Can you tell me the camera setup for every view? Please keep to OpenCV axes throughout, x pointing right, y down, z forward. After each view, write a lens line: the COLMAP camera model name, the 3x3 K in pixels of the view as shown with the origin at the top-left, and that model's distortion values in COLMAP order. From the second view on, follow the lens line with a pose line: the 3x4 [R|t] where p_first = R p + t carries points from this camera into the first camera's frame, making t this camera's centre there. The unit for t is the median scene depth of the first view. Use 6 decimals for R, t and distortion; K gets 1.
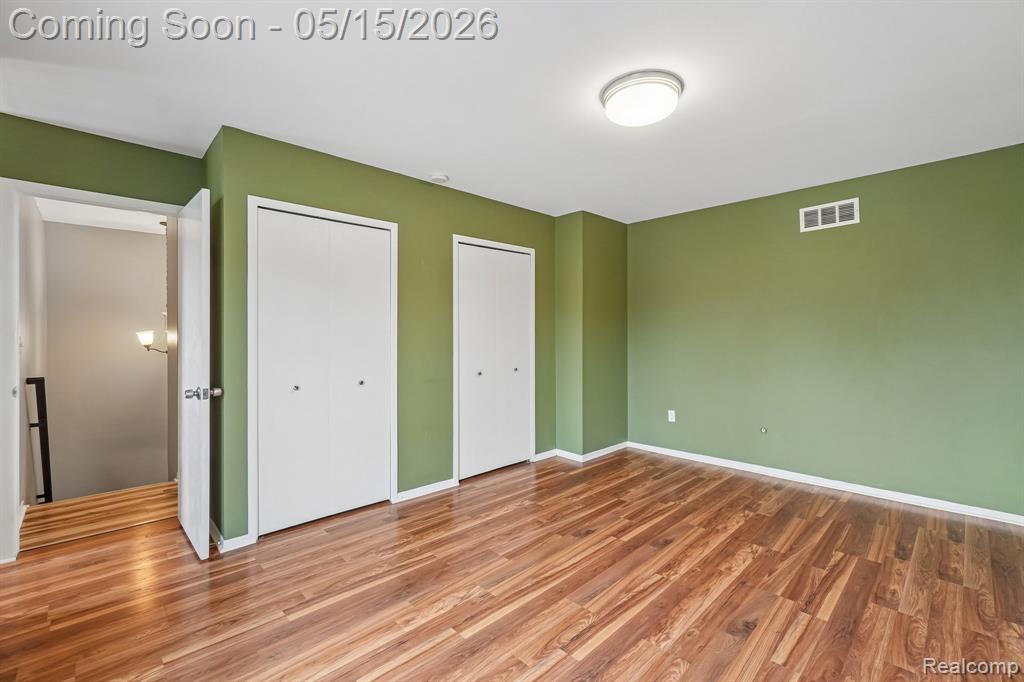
lens RADIAL K [[444.4, 0, 515.2], [0, 444.4, 328.6], [0, 0, 1]] dist [-0.001870, 0.000508]
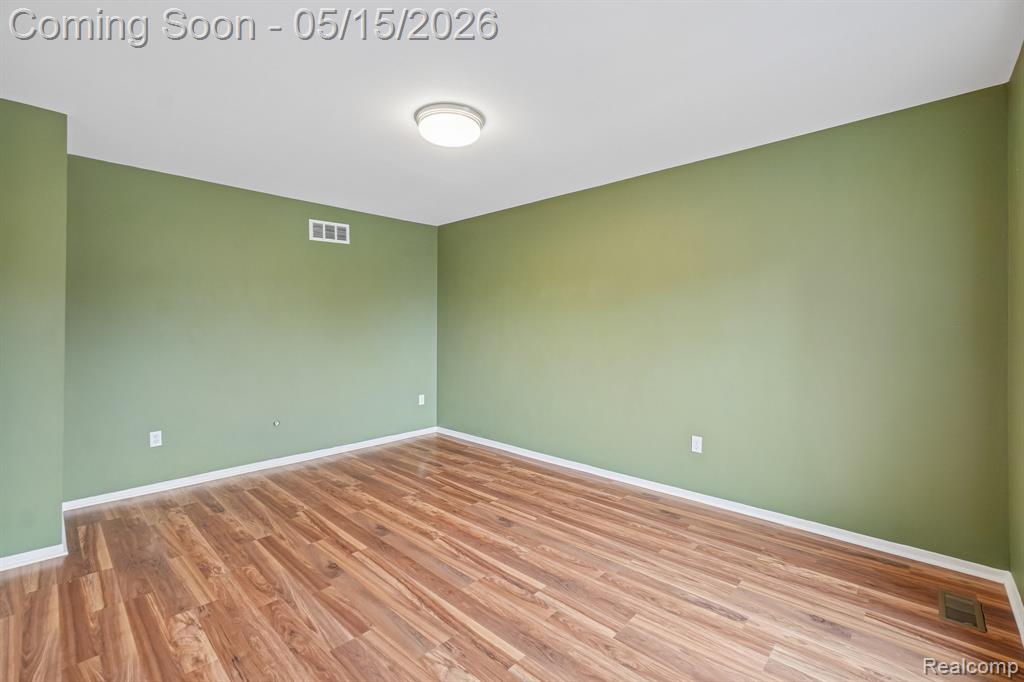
lens RADIAL K [[444.4, 0, 515.2], [0, 444.4, 328.6], [0, 0, 1]] dist [-0.001870, 0.000508]
pose [[-0.045281, 0.002226, 0.998972, -0.665199], [-0.013264, 0.999908, -0.002829, 0.008233], [-0.998886, -0.013378, -0.045248, 0.681398]]
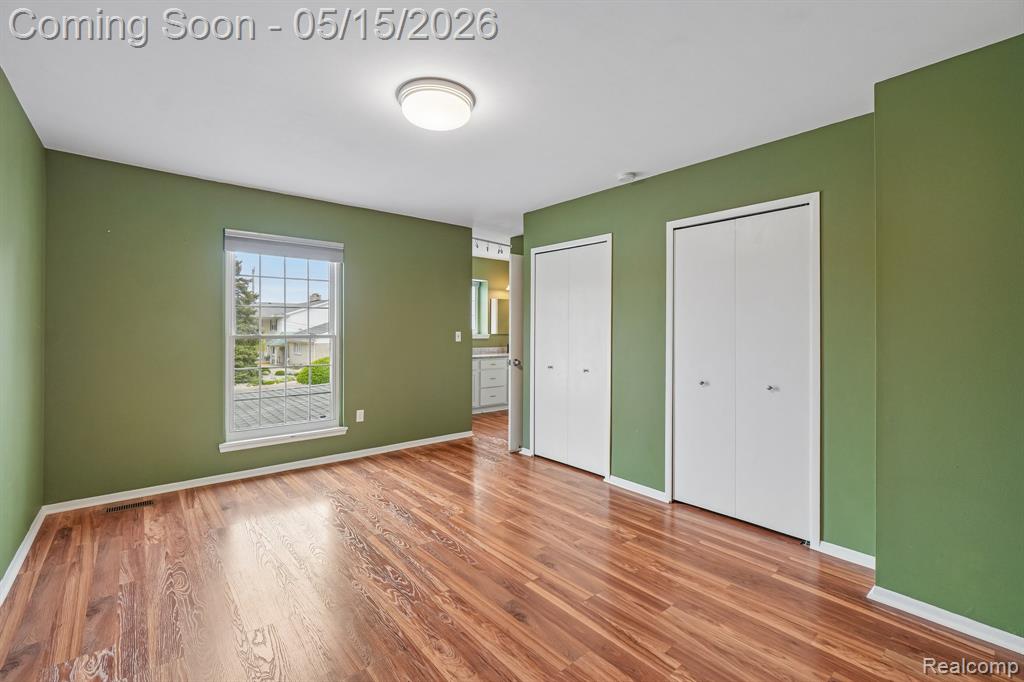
lens RADIAL K [[444.4, 0, 515.2], [0, 444.4, 328.6], [0, 0, 1]] dist [-0.001870, 0.000508]
pose [[-0.065395, -0.001652, -0.997858, 0.997238], [0.004782, 0.999987, -0.001969, 0.004249], [0.997848, -0.004901, -0.065386, 0.964704]]
